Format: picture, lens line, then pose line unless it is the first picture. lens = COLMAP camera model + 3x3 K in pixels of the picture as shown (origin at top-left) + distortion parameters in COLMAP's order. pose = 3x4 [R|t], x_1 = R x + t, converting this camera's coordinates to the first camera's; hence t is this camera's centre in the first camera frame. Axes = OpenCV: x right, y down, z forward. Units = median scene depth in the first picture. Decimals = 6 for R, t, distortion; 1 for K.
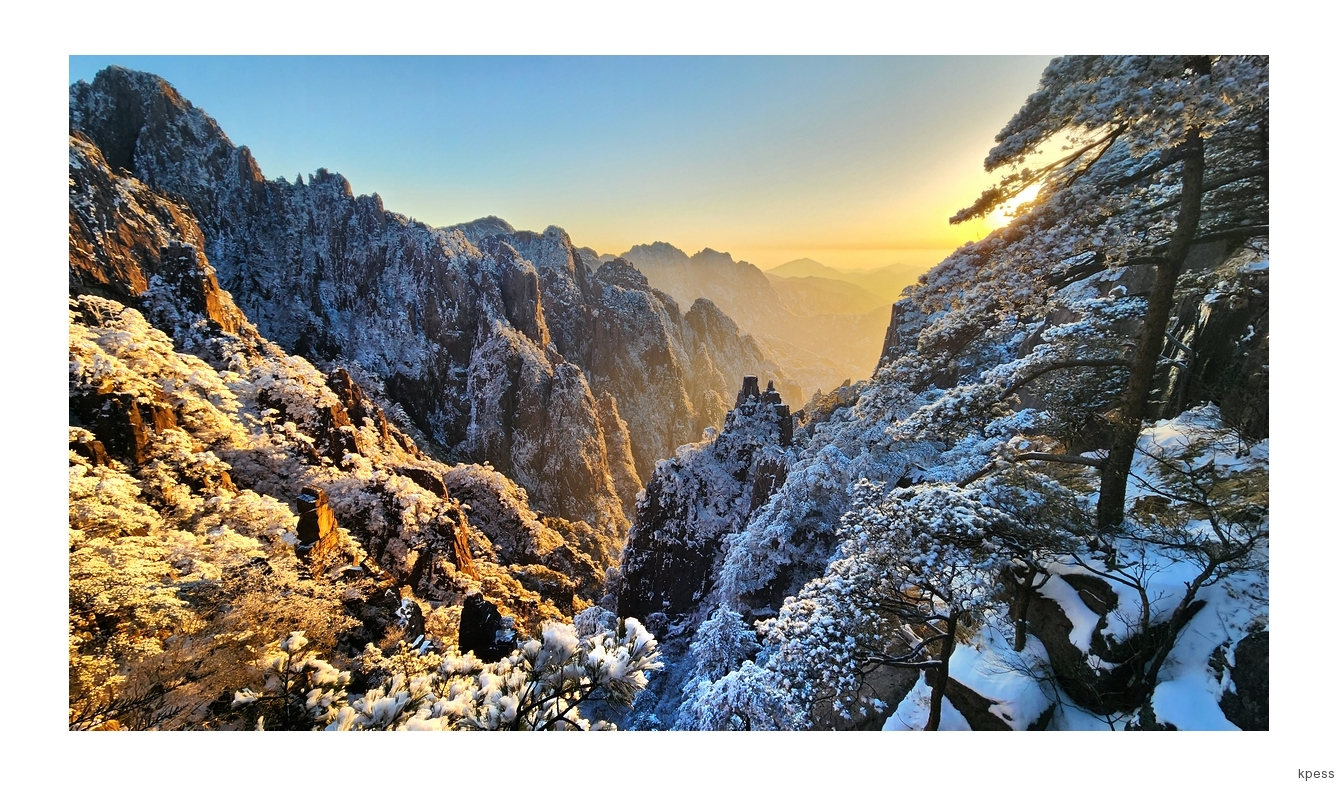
lens RADIAL K [[395.3, 0, 671.9], [0, 395.3, 405.0], [0, 0, 1]] dist [-0.000240, -0.000024]
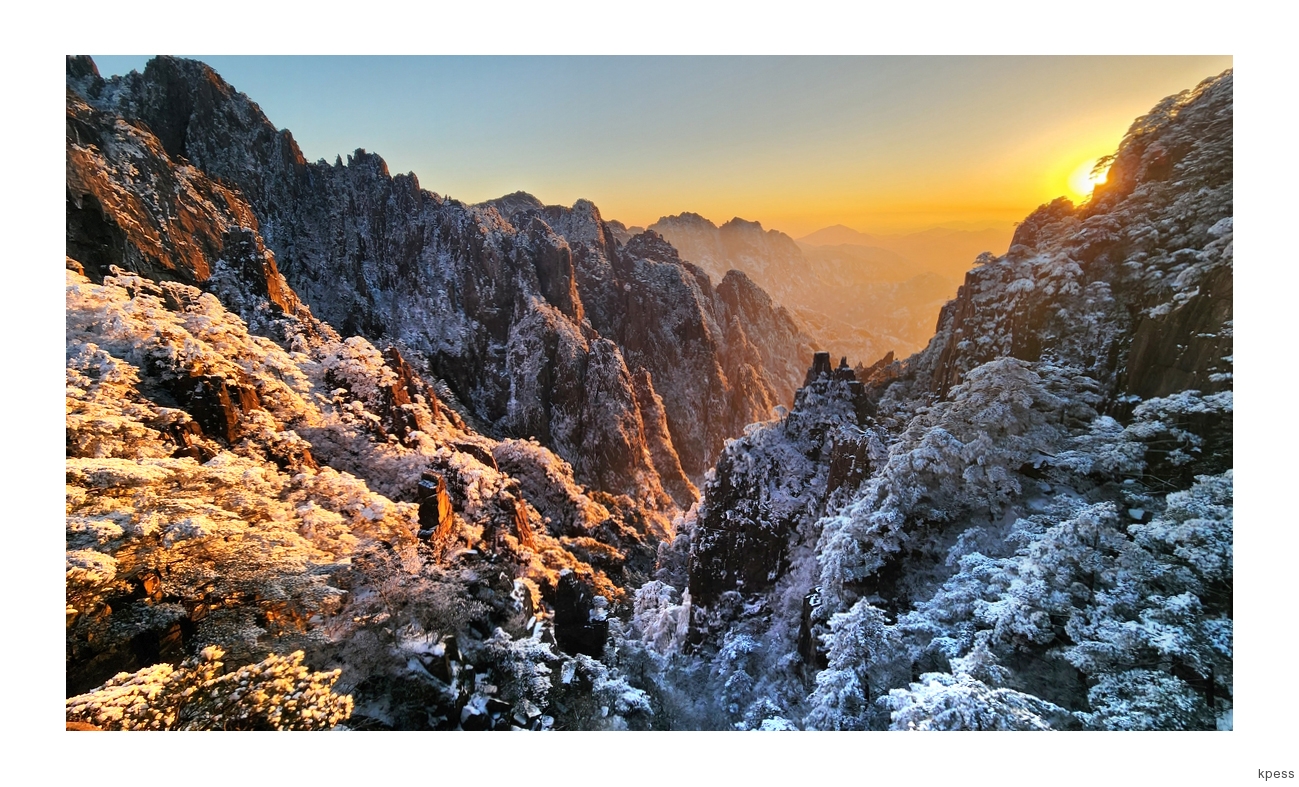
lens RADIAL K [[387.4, 0, 649.5], [0, 387.4, 393.5], [0, 0, 1]] dist [-0.000359, -0.000049]
pose [[0.998602, -0.005910, -0.052521, -0.108919], [0.008364, 0.998878, 0.046621, -0.012947], [0.052186, -0.046995, 0.997531, 0.020005]]
